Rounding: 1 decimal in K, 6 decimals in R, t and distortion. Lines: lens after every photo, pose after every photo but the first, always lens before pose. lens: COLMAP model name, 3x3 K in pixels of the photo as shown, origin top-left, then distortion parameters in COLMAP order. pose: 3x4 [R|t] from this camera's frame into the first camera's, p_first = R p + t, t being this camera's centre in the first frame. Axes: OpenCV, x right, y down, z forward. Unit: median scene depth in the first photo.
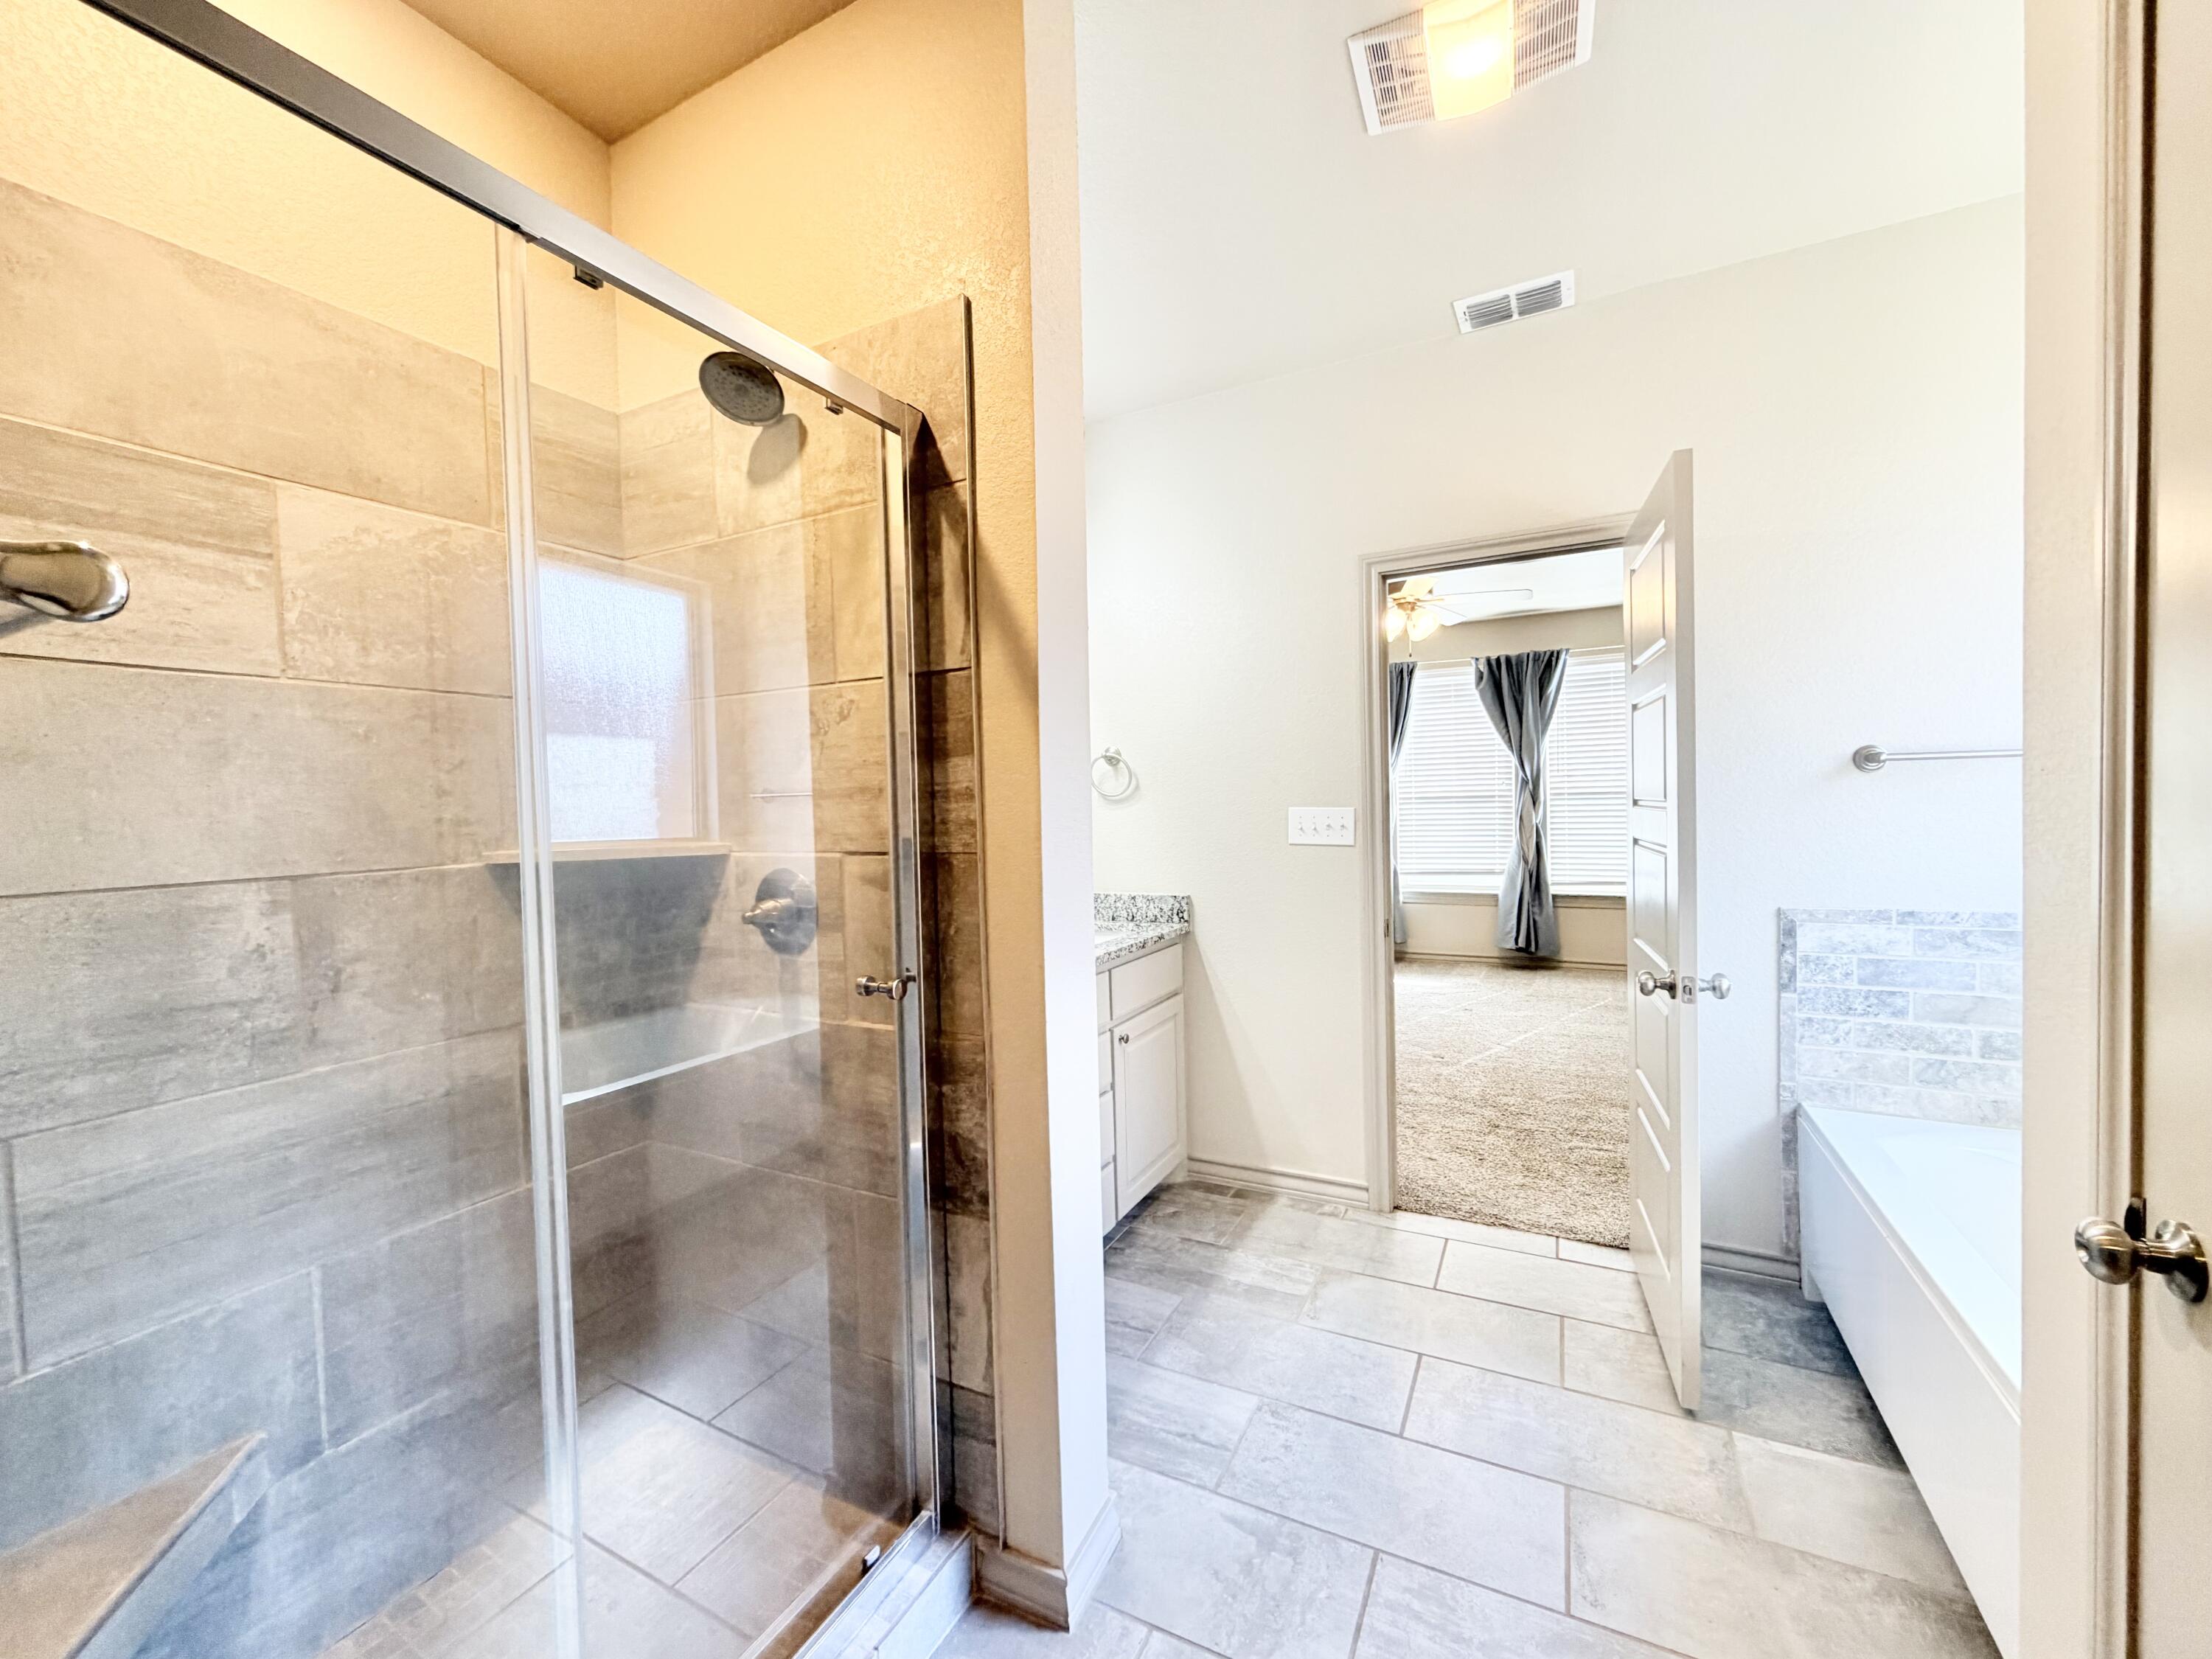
lens RADIAL K [[888.9, 0, 1106.0], [0, 888.9, 829.5], [0, 0, 1]] dist [-0.000723, 0.000248]
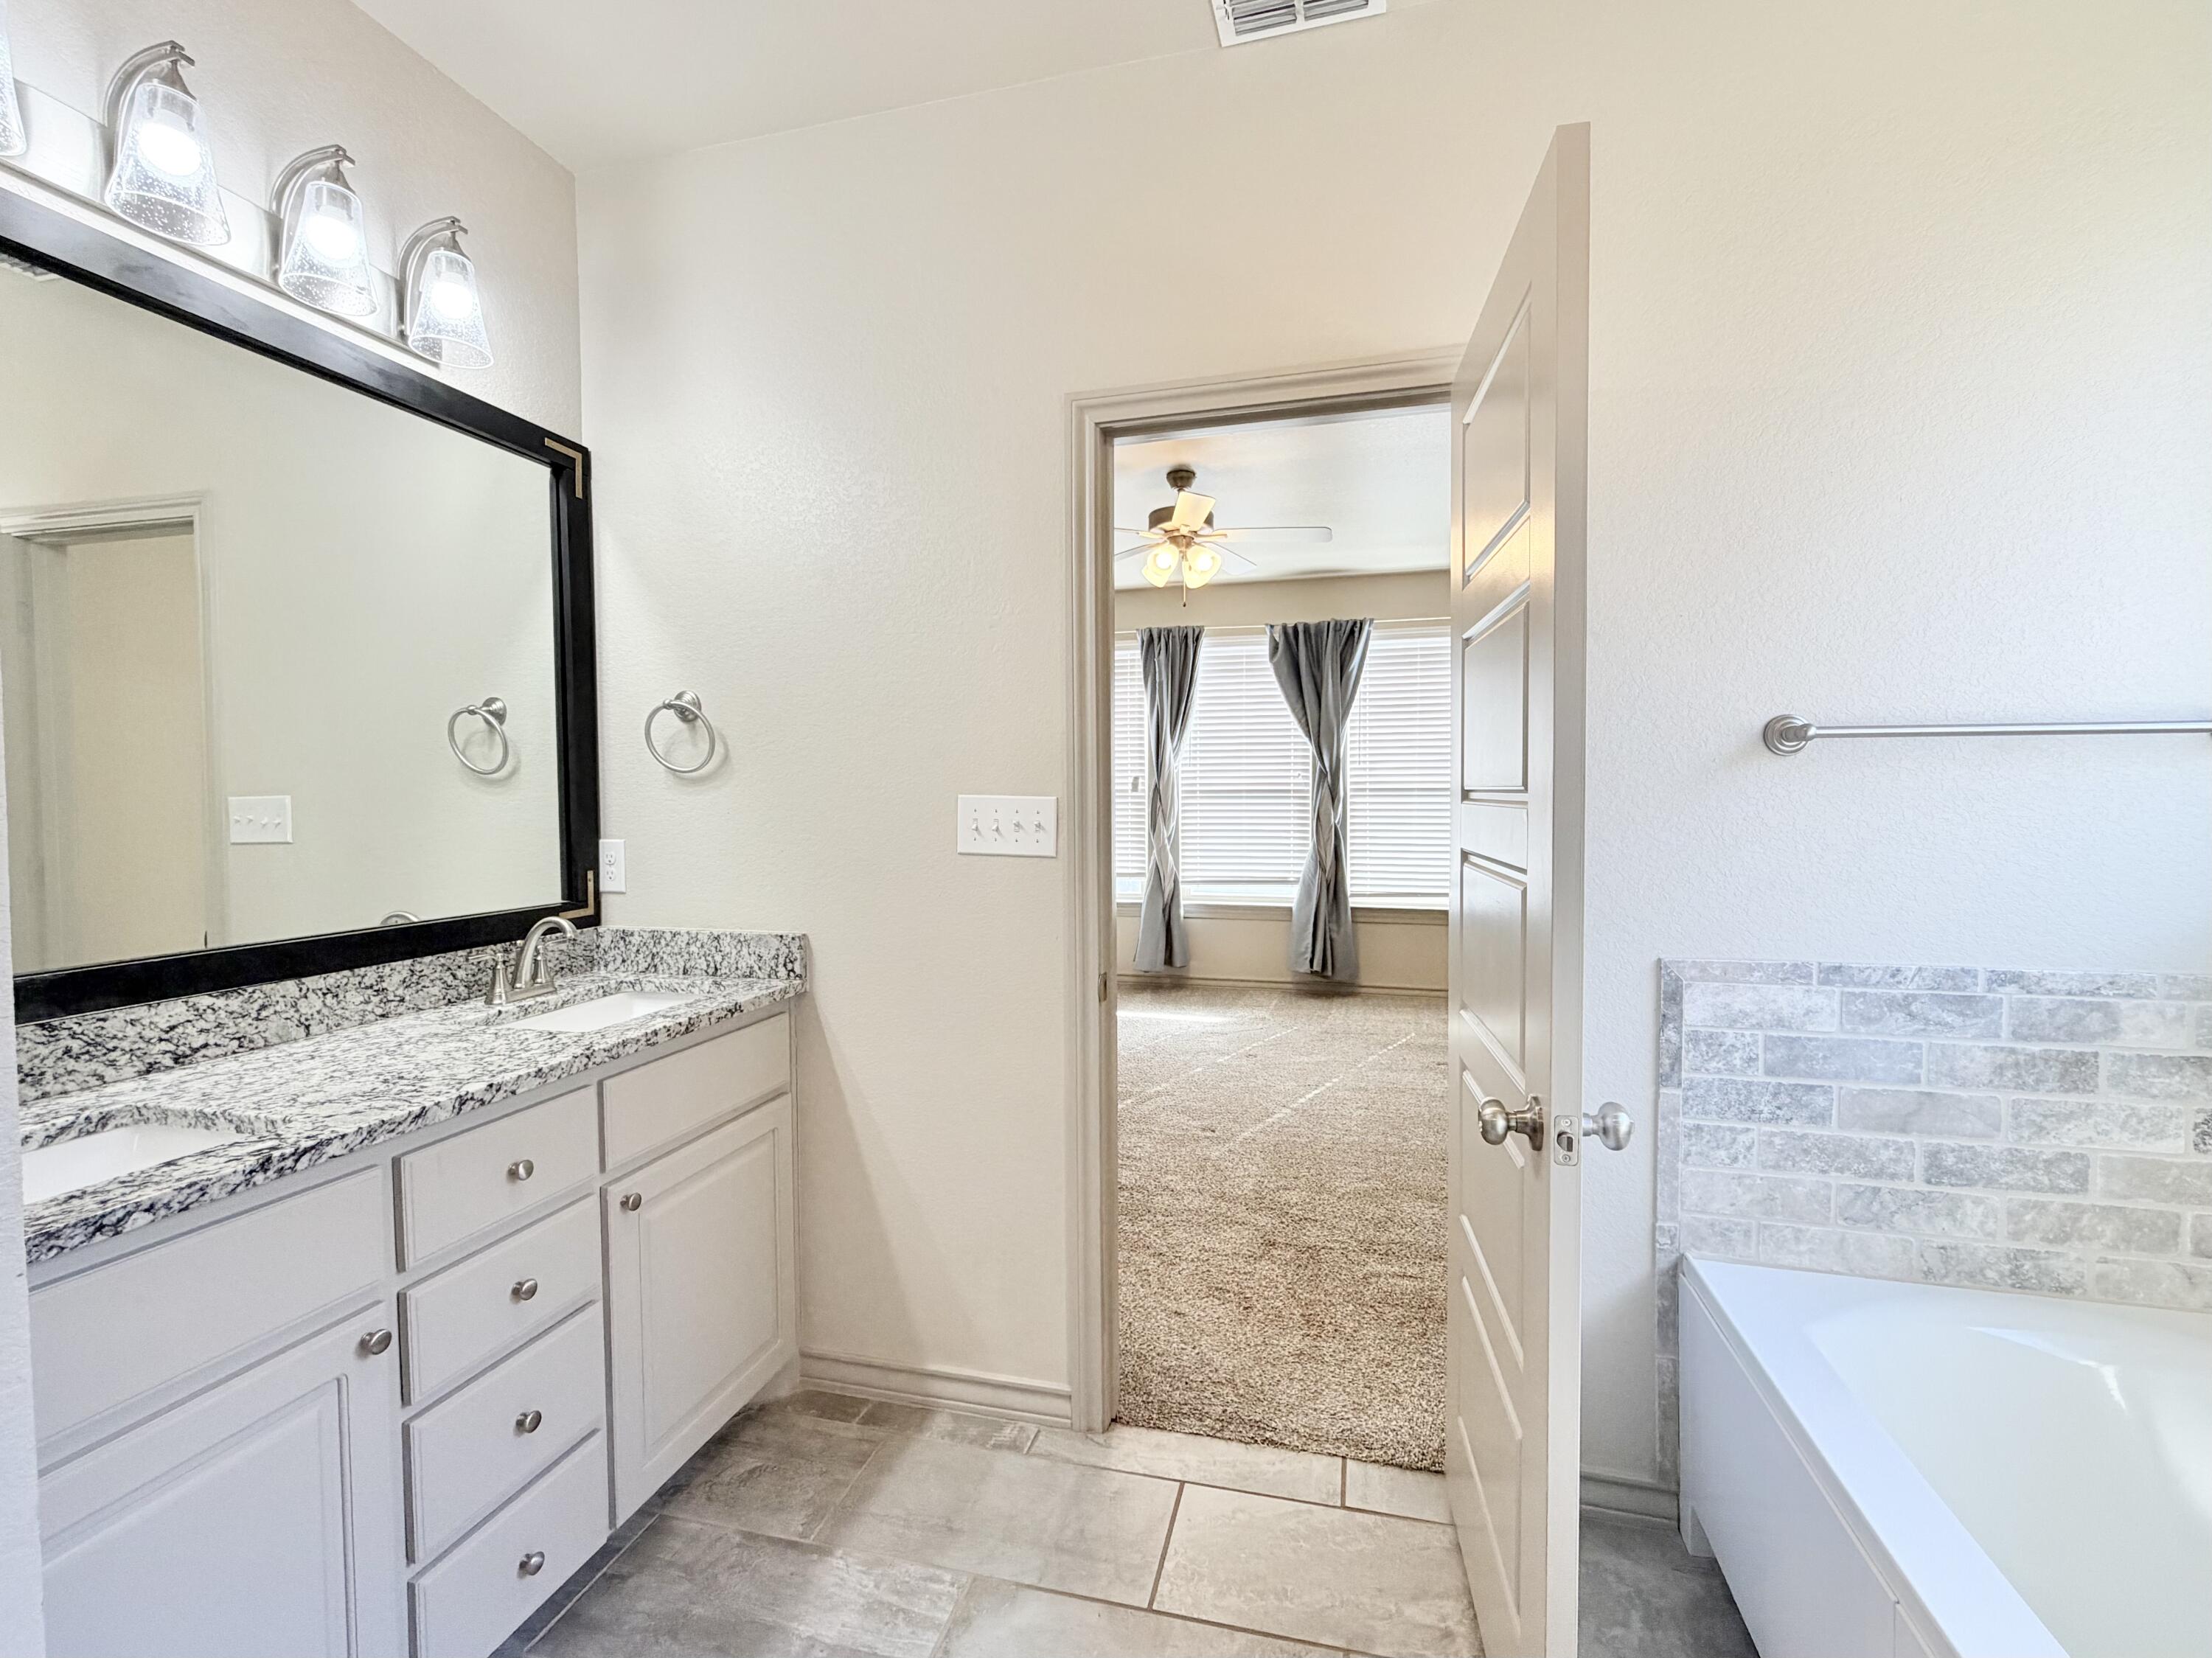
lens RADIAL K [[987.0, 0, 1106.0], [0, 987.0, 829.0], [0, 0, 1]] dist [-0.000149, 0.000113]
pose [[0.976346, 0.011903, 0.215888, 0.168073], [-0.012696, 0.999917, 0.002286, -0.004104], [-0.215842, -0.004973, 0.976416, 0.318545]]
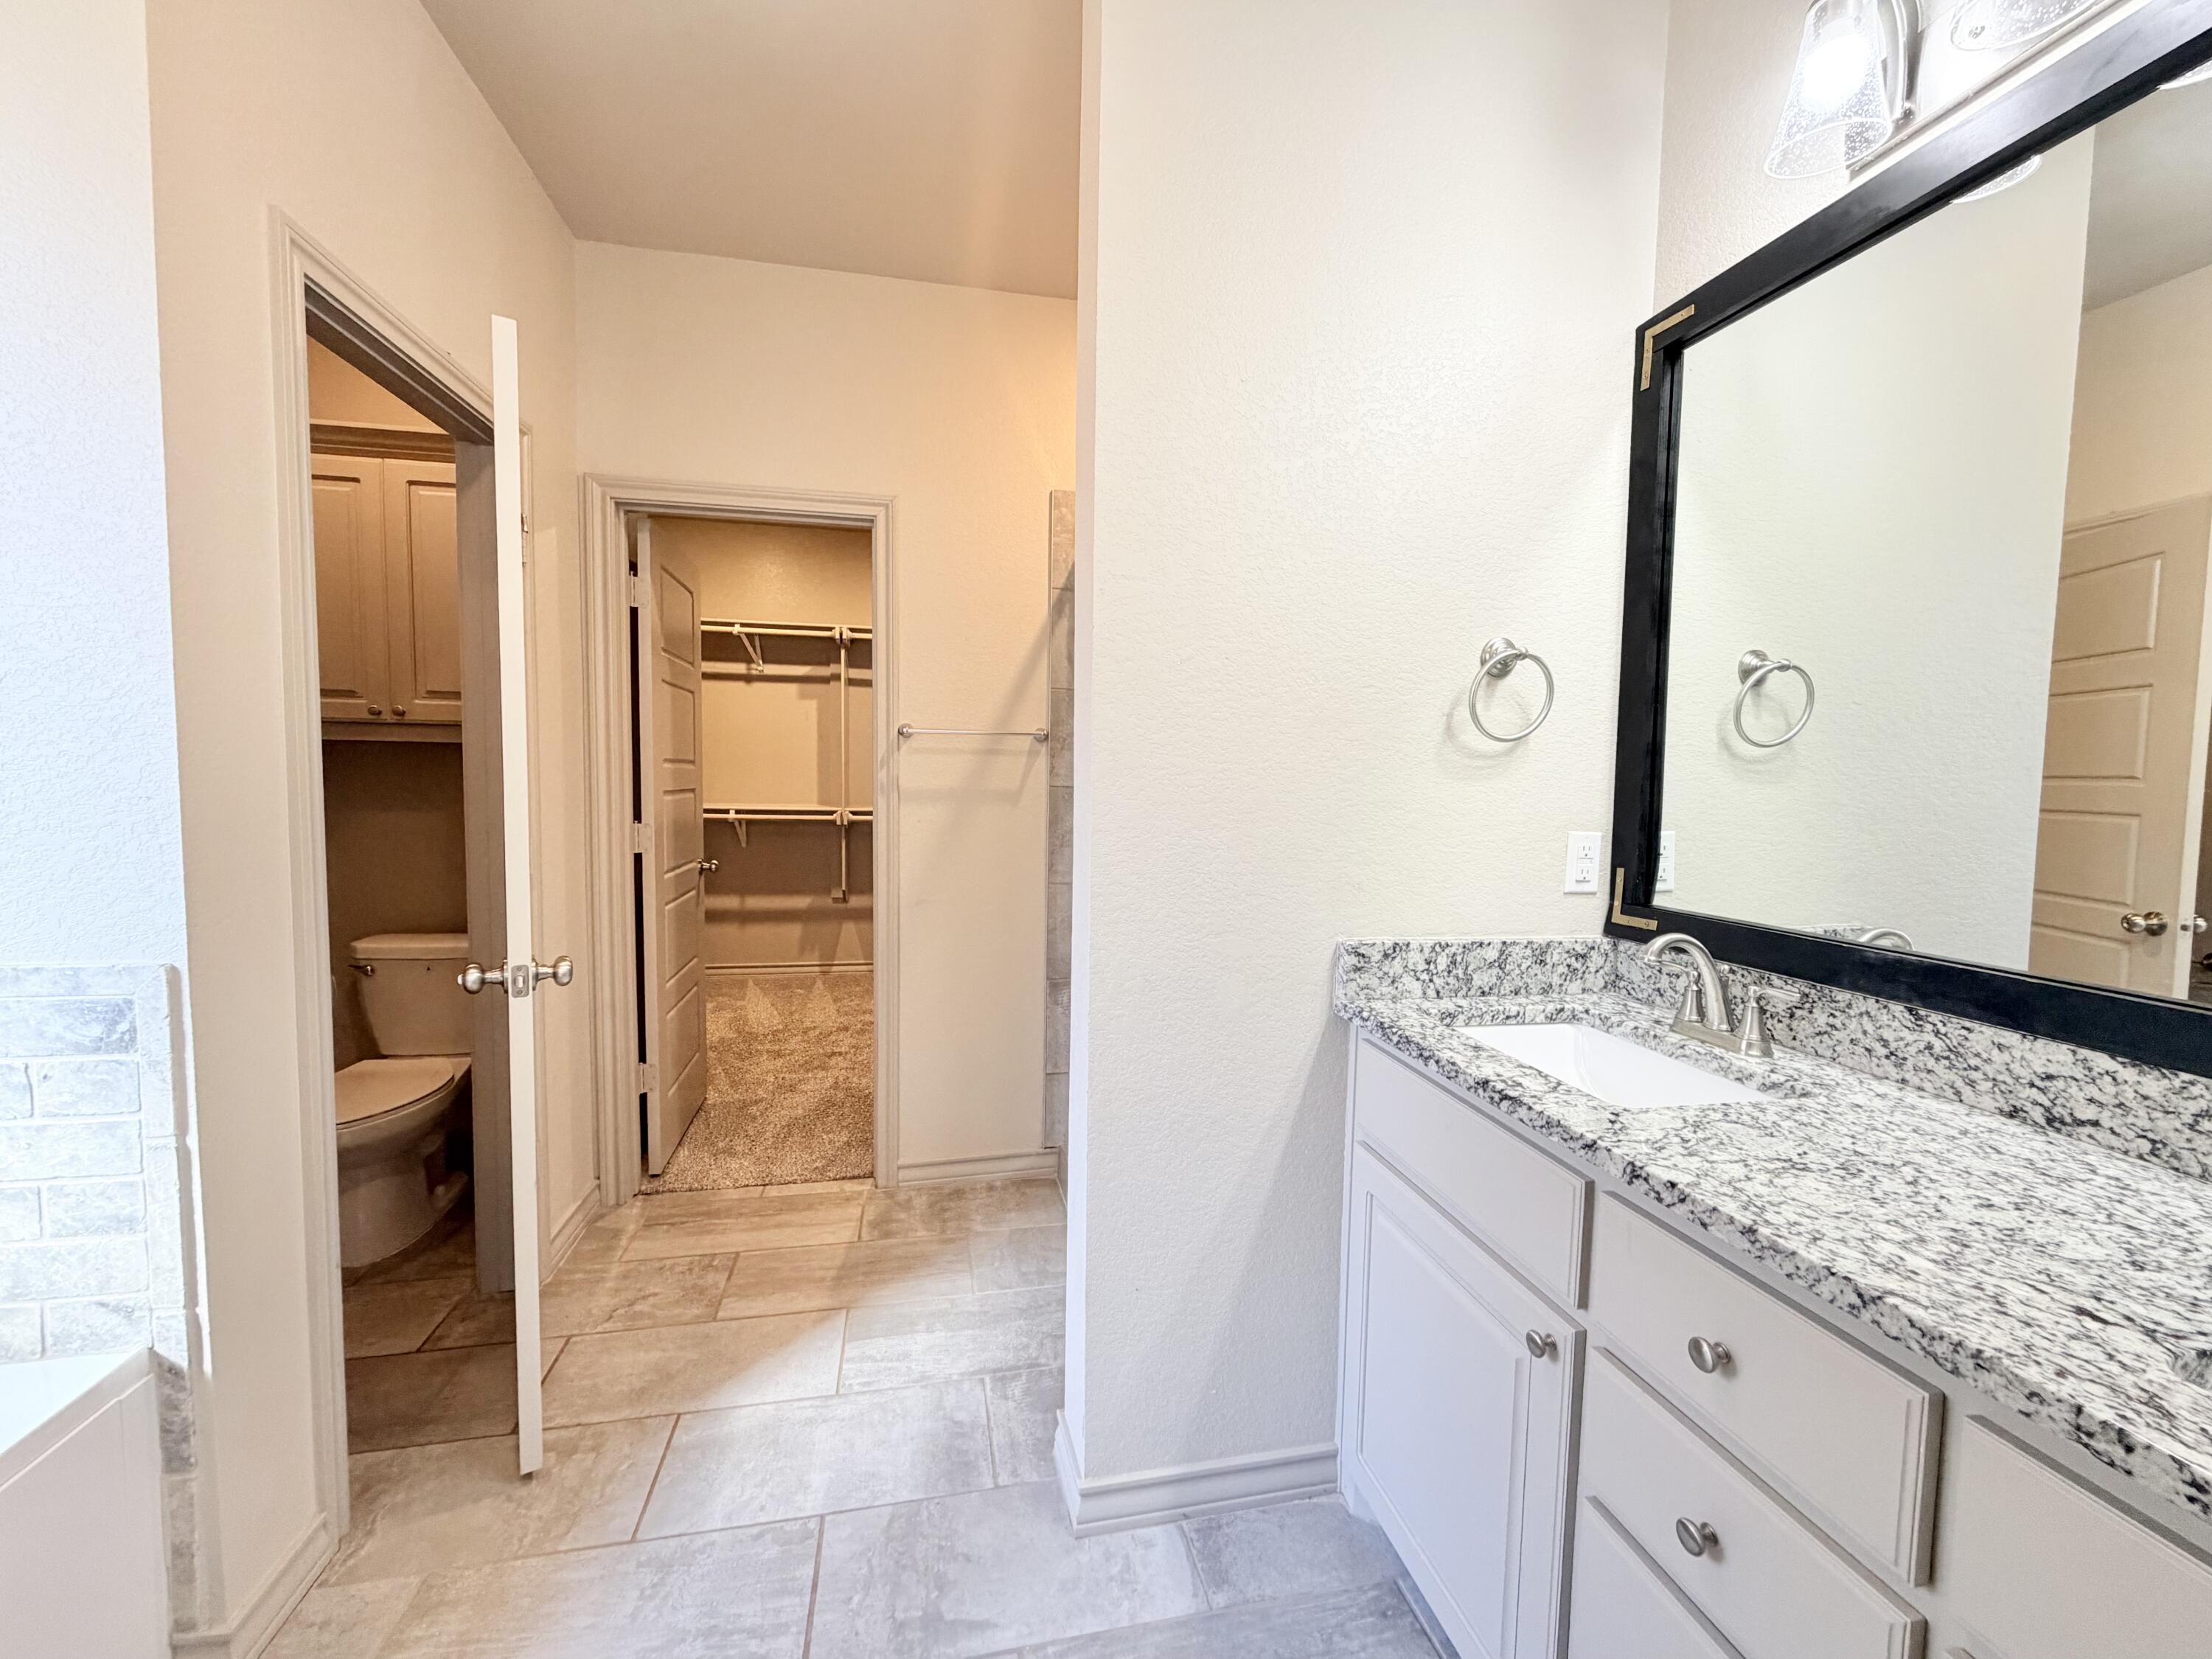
lens RADIAL K [[888.9, 0, 1106.0], [0, 888.9, 829.5], [0, 0, 1]] dist [-0.000723, 0.000248]
pose [[-0.775558, 0.051741, -0.629152, 0.317394], [-0.014452, 0.994919, 0.099637, -0.020759], [0.631111, 0.086366, -0.770870, 0.983591]]
